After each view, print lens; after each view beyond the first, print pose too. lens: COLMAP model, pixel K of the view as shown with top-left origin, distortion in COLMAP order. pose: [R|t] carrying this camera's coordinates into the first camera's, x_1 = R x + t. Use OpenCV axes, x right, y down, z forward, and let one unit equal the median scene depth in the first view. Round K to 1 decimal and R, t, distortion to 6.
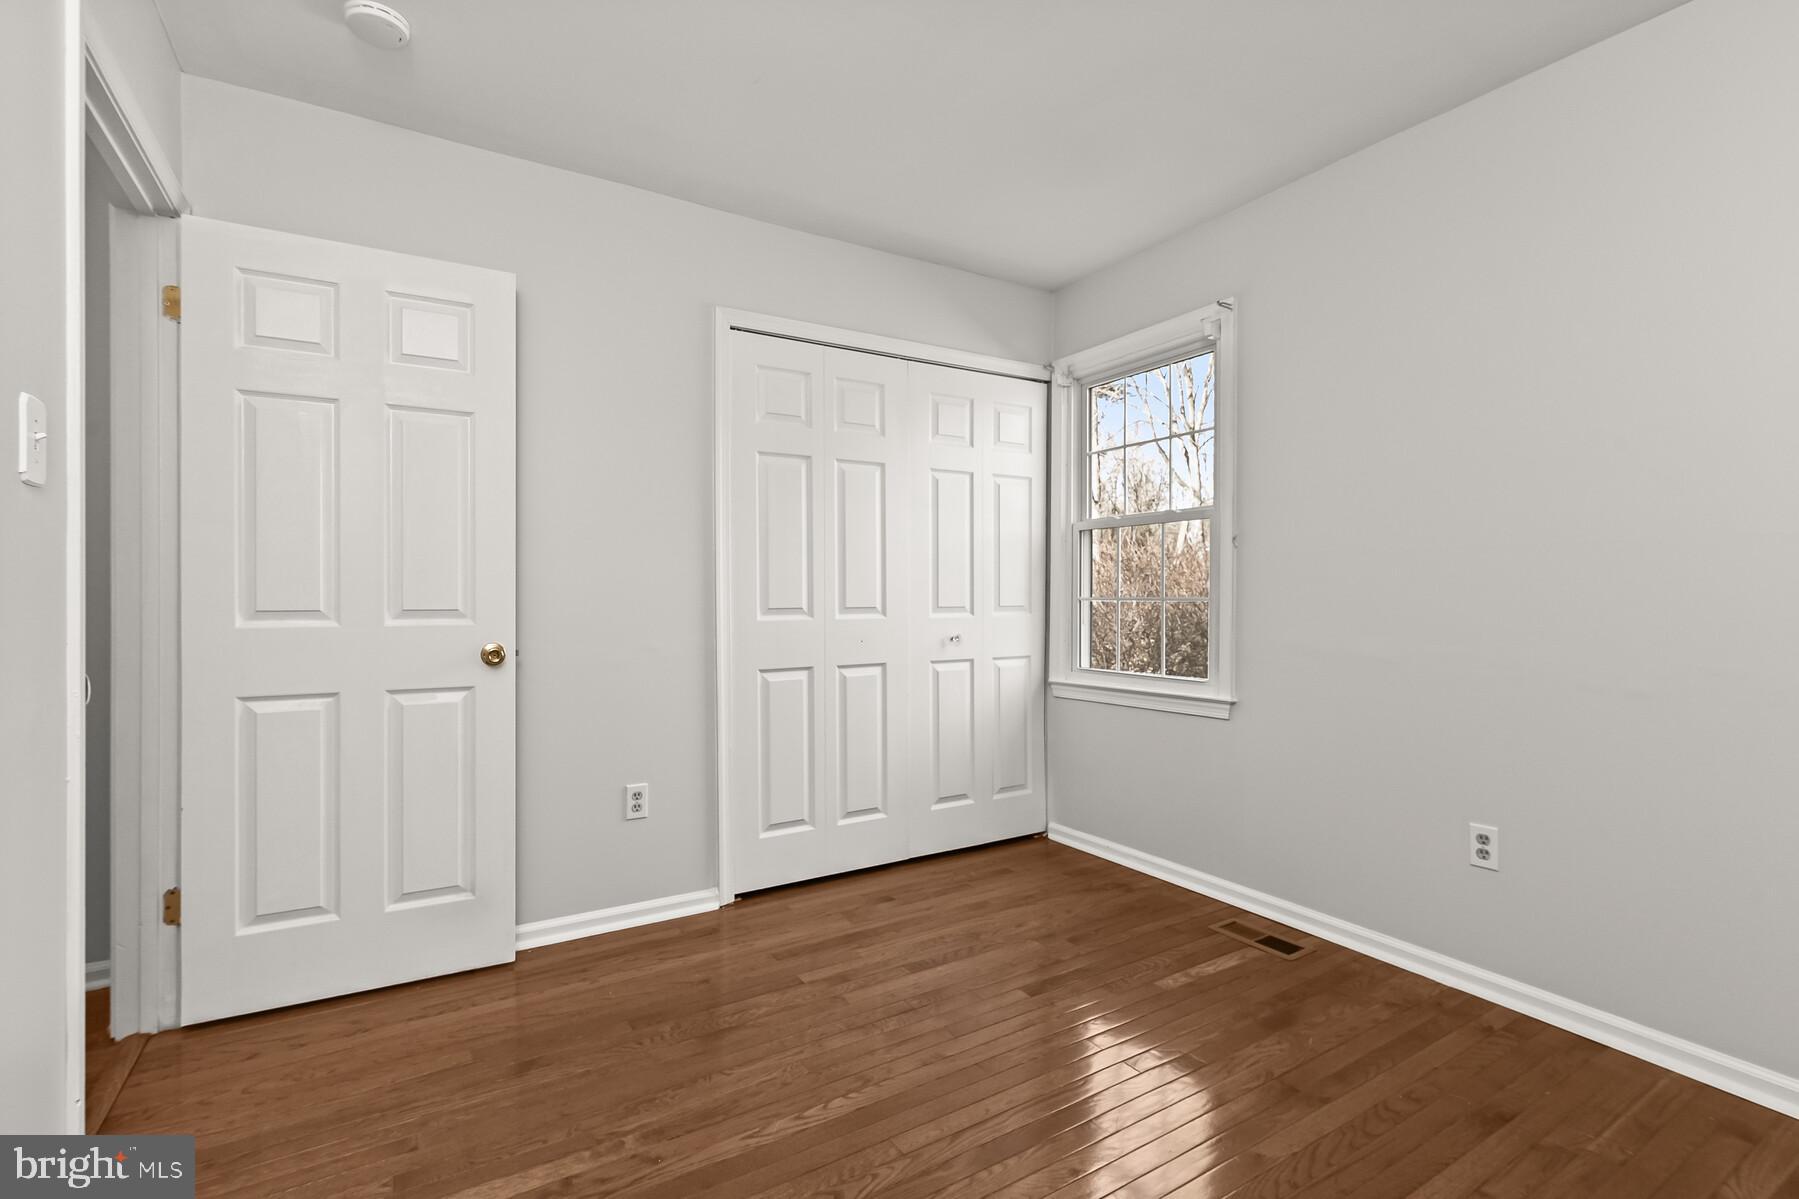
lens RADIAL K [[845.3, 0, 906.3], [0, 845.3, 599.0], [0, 0, 1]] dist [-0.012939, 0.000374]
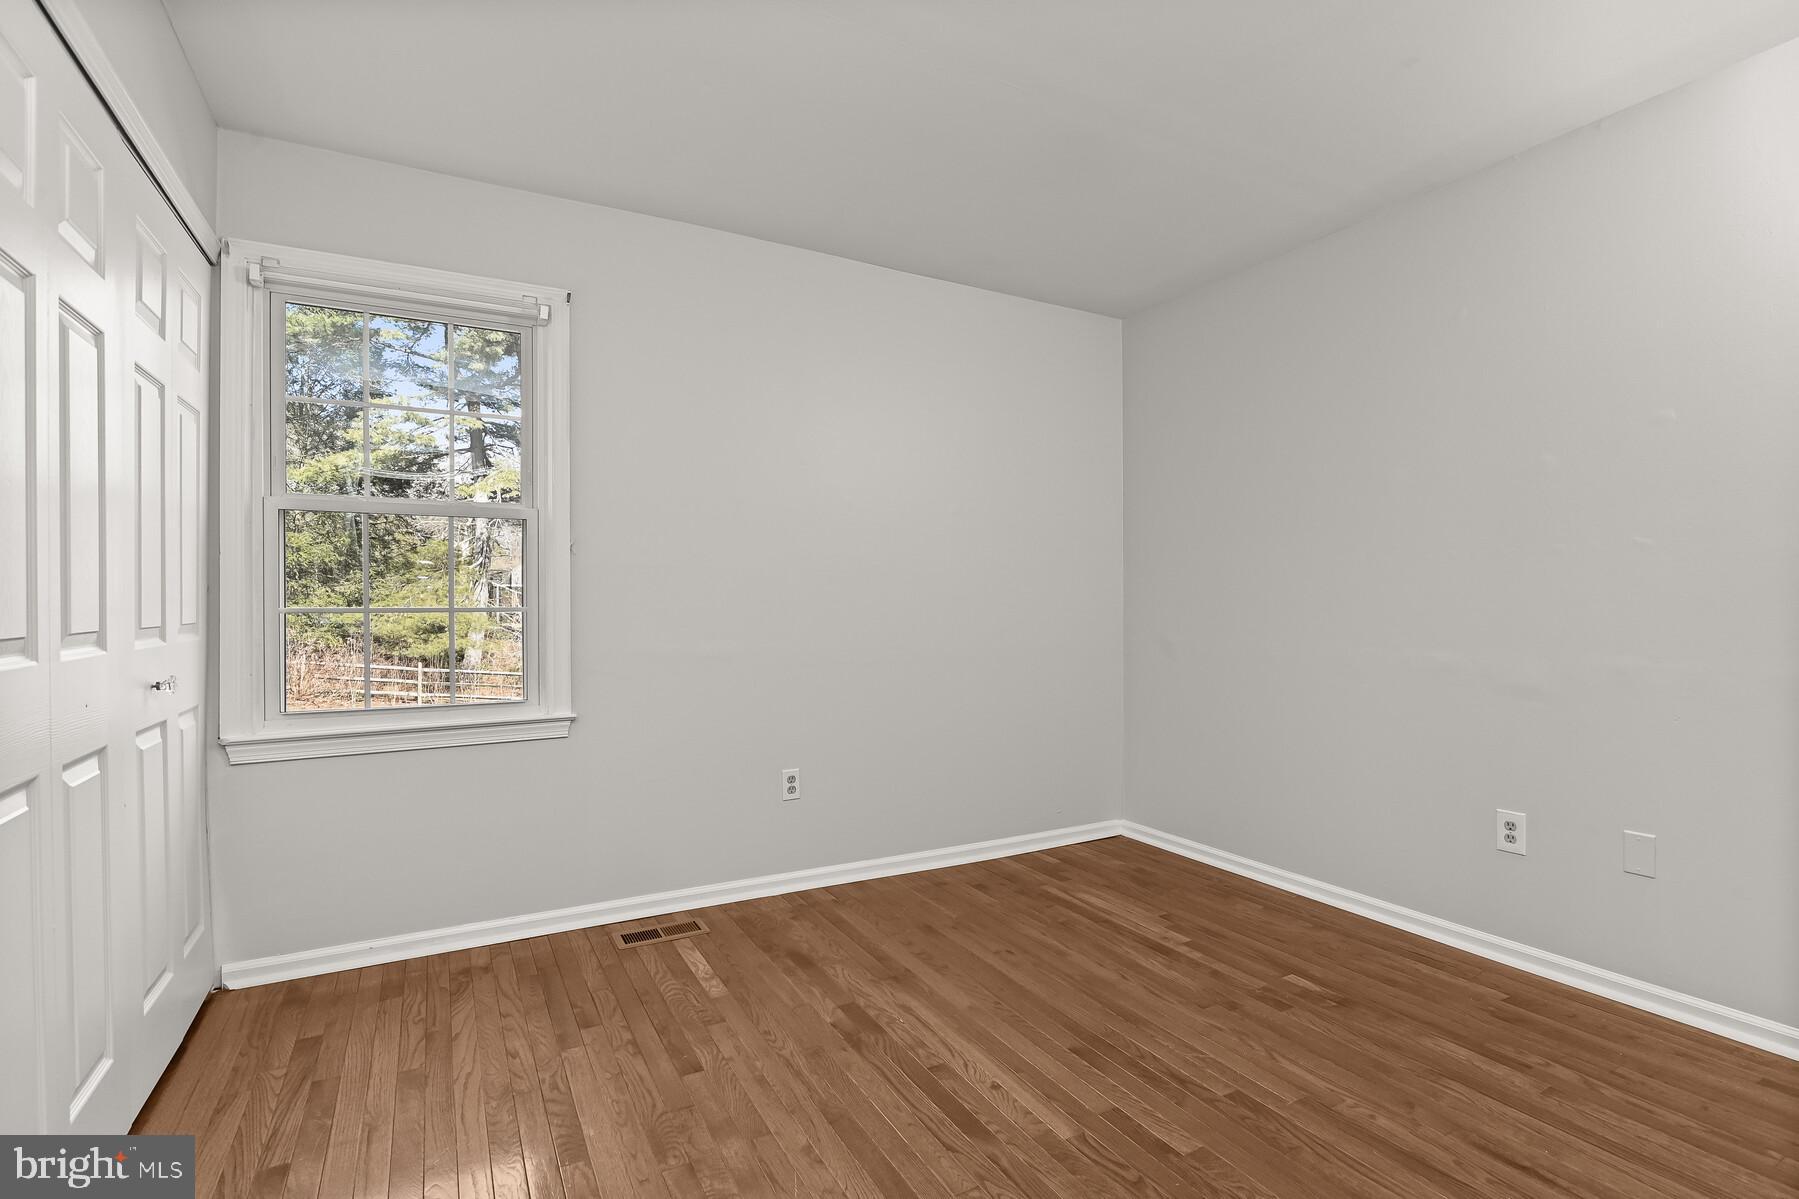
lens RADIAL K [[845.3, 0, 906.8], [0, 845.3, 601.8], [0, 0, 1]] dist [-0.012939, 0.000374]
pose [[0.025249, -0.001163, 0.999681, -0.609996], [0.000179, 0.999999, 0.001159, -0.010477], [-0.999681, 0.000150, 0.025249, 0.656151]]
